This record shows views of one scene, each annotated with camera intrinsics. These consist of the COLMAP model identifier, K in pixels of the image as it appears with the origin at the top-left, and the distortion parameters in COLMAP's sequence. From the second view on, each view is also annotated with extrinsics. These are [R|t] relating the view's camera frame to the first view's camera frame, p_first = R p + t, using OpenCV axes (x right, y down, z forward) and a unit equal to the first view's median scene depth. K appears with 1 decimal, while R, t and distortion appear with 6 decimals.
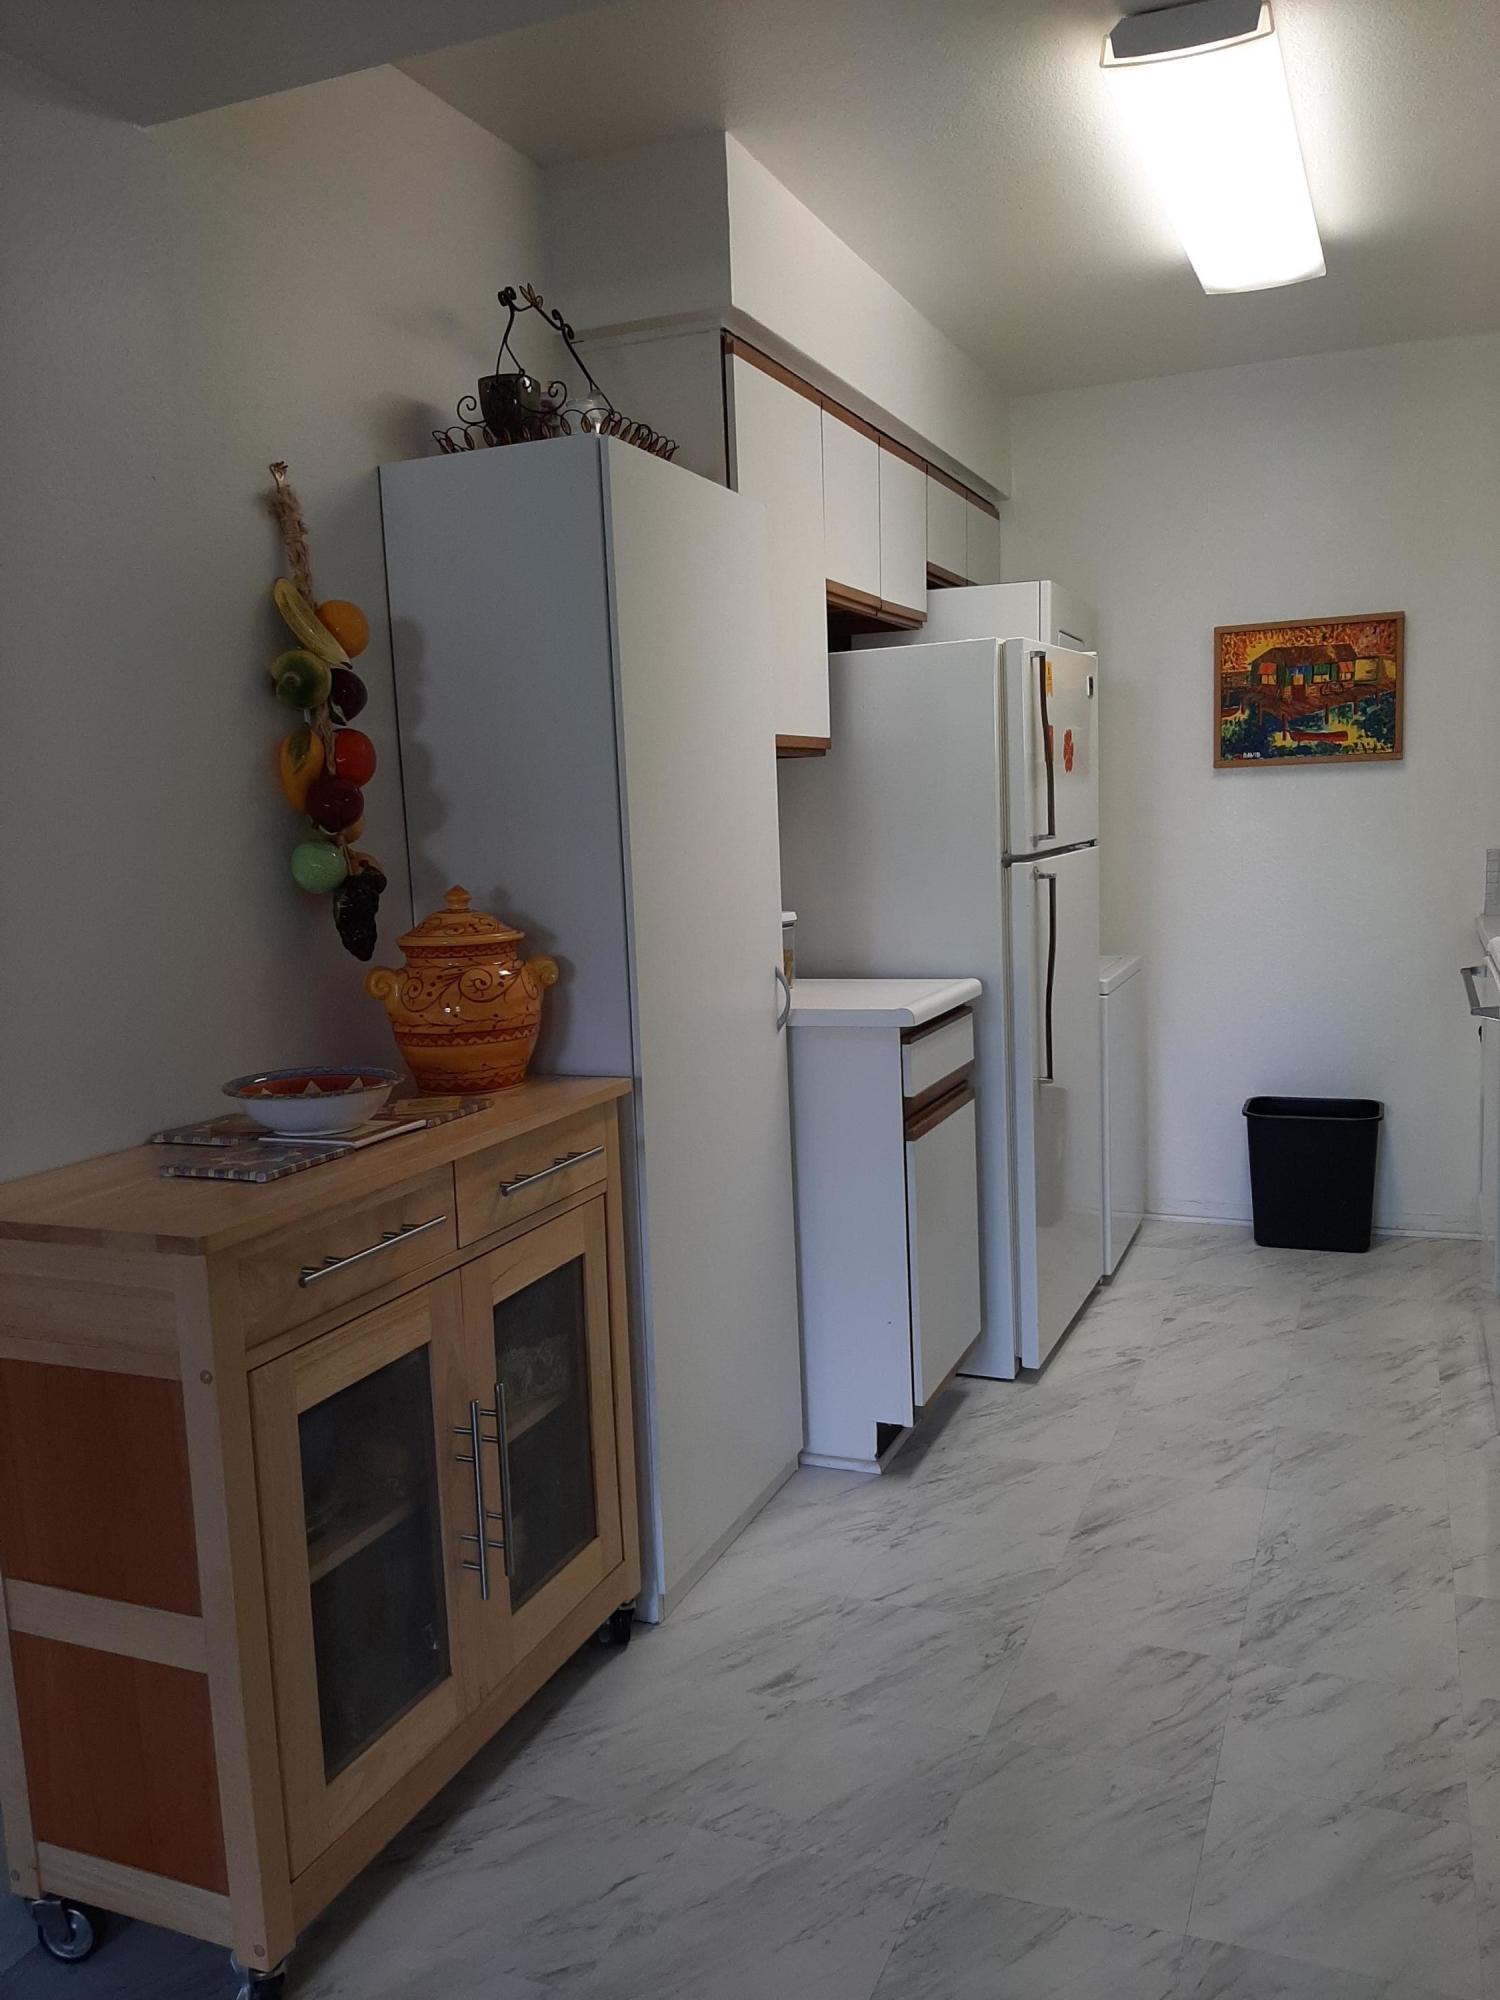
lens RADIAL K [[1566.1, 0, 752.6], [0, 1566.1, 1011.3], [0, 0, 1]] dist [0.068230, -0.068152]
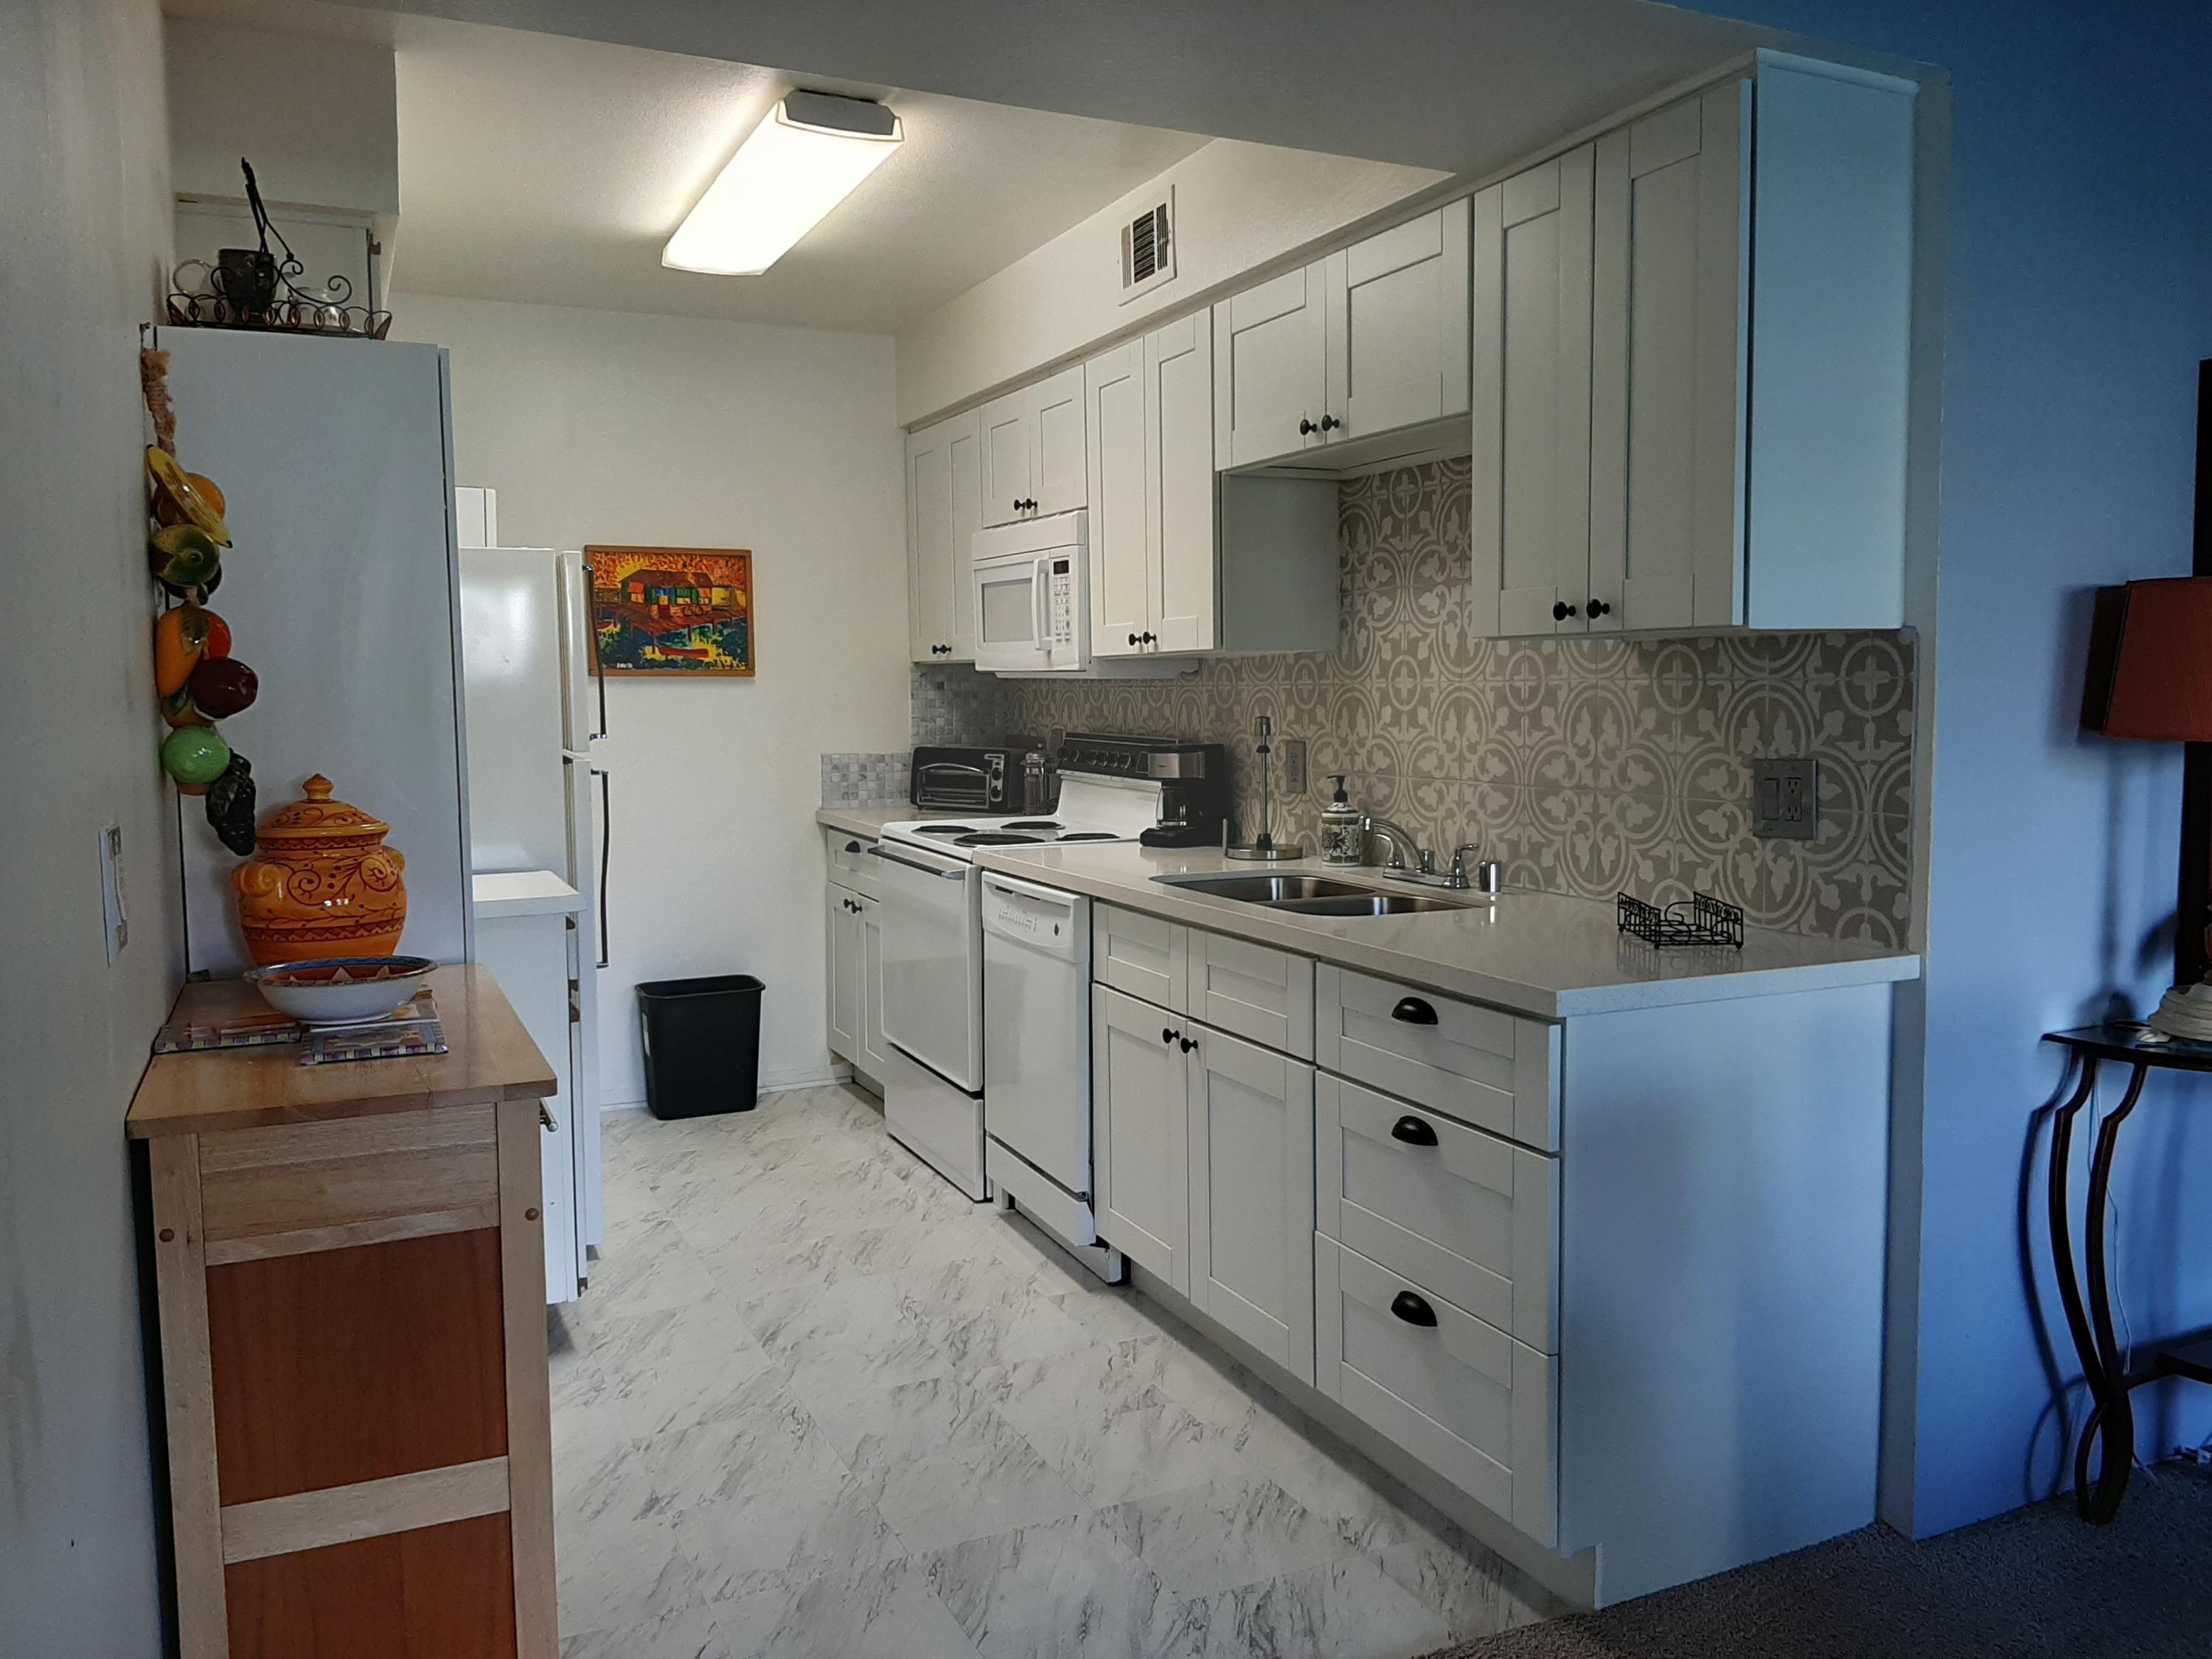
lens RADIAL K [[1732.1, 0, 1106.8], [0, 1732.1, 825.9], [0, 0, 1]] dist [0.068230, -0.068152]
pose [[0.683335, -0.027145, 0.729600, -0.405108], [0.076247, 0.996498, -0.034337, 0.015756], [-0.726113, 0.079093, 0.683011, -0.053844]]
